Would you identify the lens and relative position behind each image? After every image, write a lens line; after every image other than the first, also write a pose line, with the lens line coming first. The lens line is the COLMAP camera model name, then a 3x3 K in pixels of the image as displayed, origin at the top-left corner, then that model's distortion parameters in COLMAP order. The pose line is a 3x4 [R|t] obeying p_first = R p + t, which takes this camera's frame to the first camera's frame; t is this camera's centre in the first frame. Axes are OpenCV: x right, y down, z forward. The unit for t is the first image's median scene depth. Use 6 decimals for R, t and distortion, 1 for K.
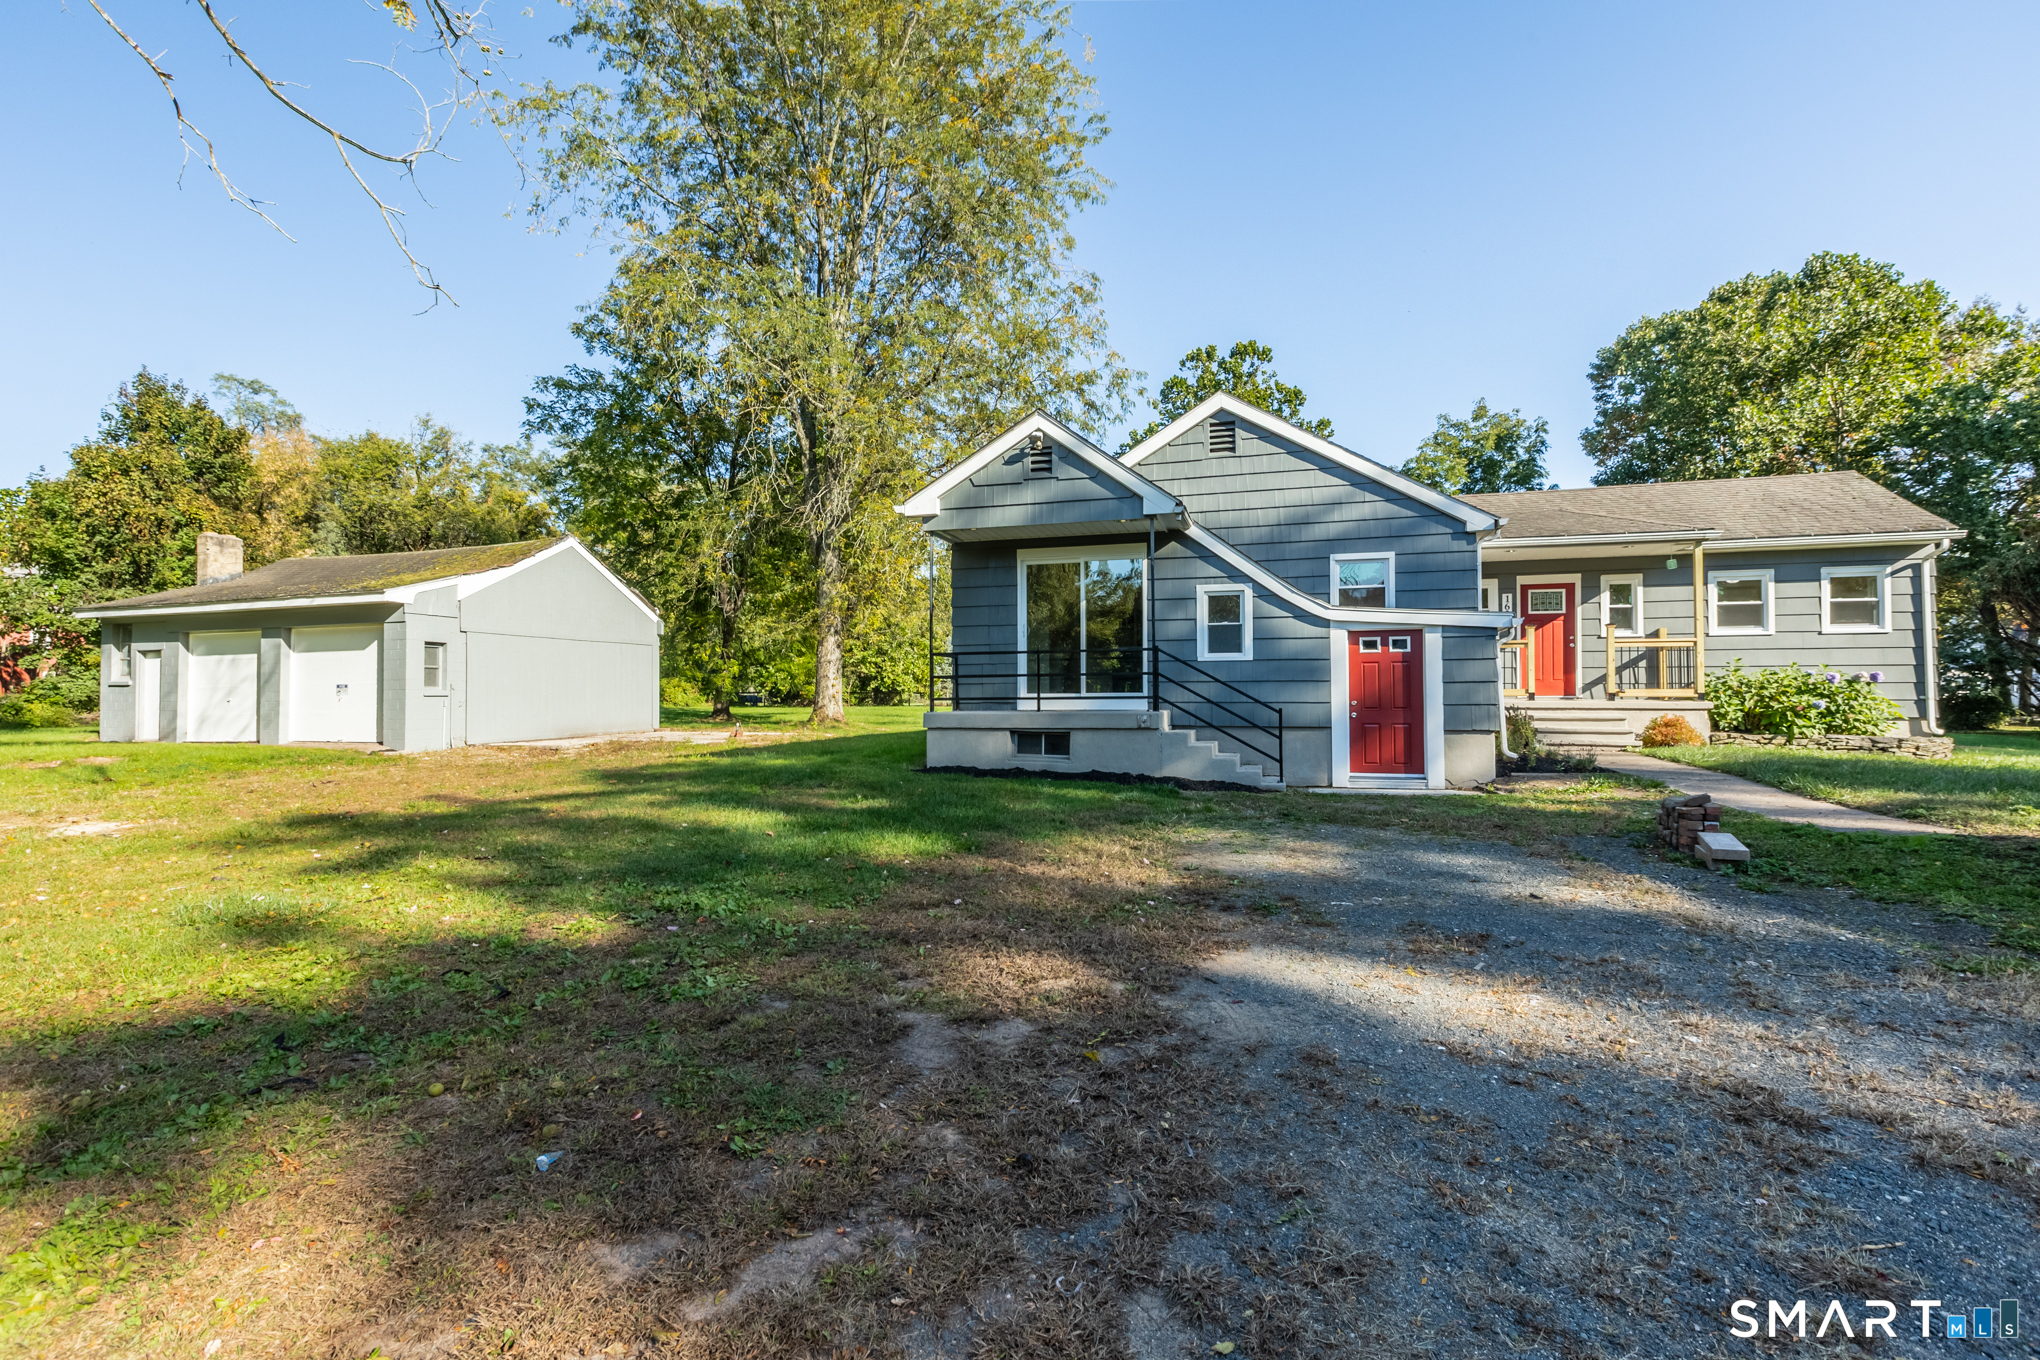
lens RADIAL K [[917.0, 0, 1020.0], [0, 917.0, 680.0], [0, 0, 1]] dist [0.009328, 0.000019]
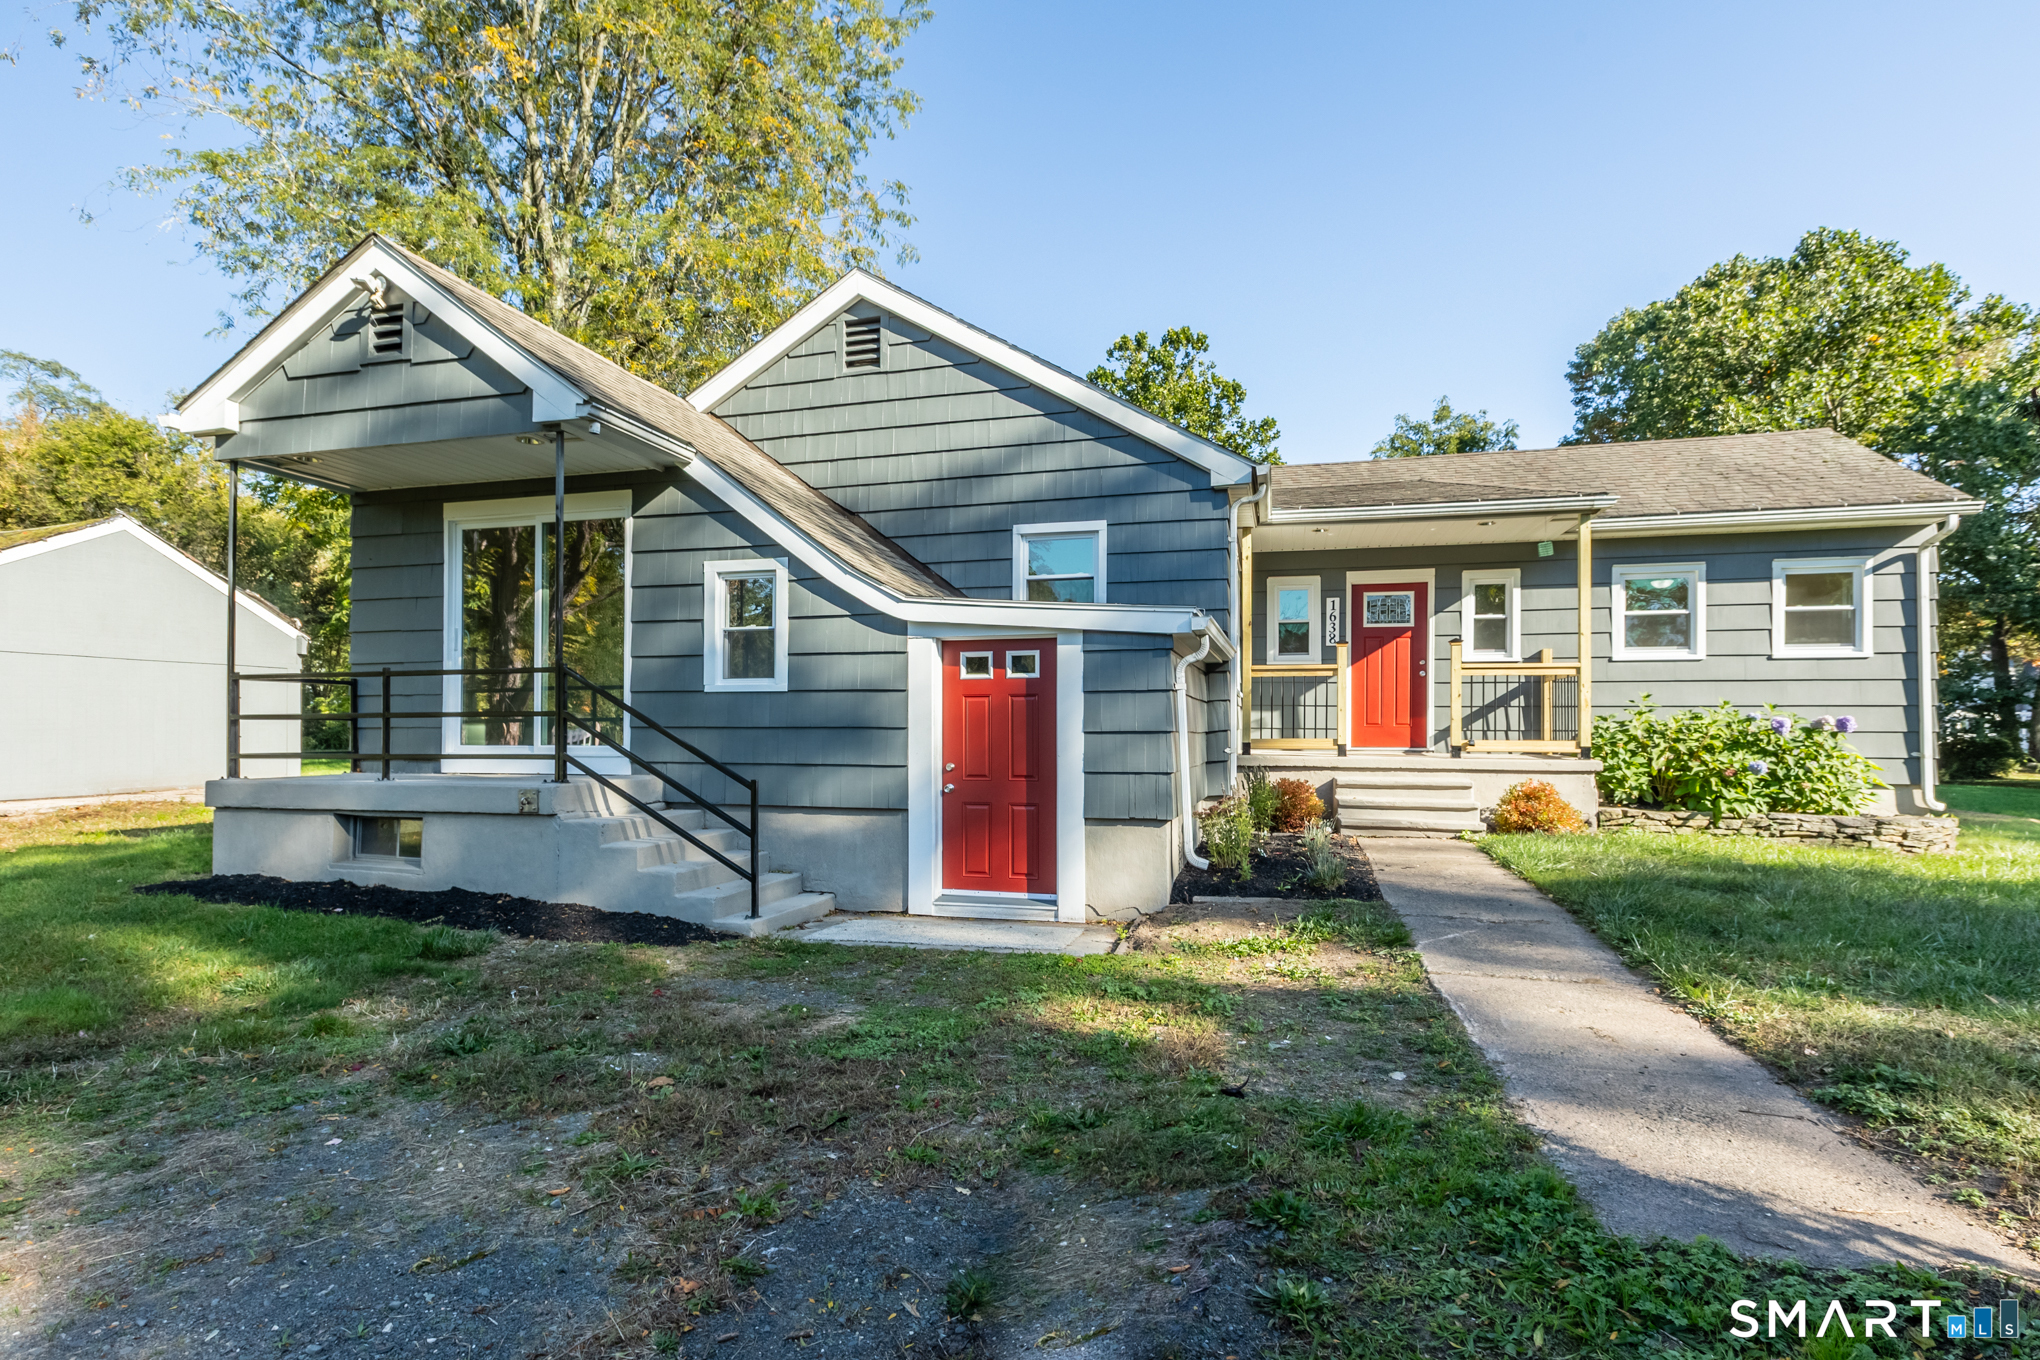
lens RADIAL K [[974.4, 0, 1021.7], [0, 974.4, 720.8], [0, 0, 1]] dist [-0.001484, 0.004961]
pose [[0.999655, 0.006387, 0.025471, 0.303862], [-0.006600, 0.999944, 0.008269, -0.006989], [-0.025417, -0.008434, 0.999641, 0.303510]]
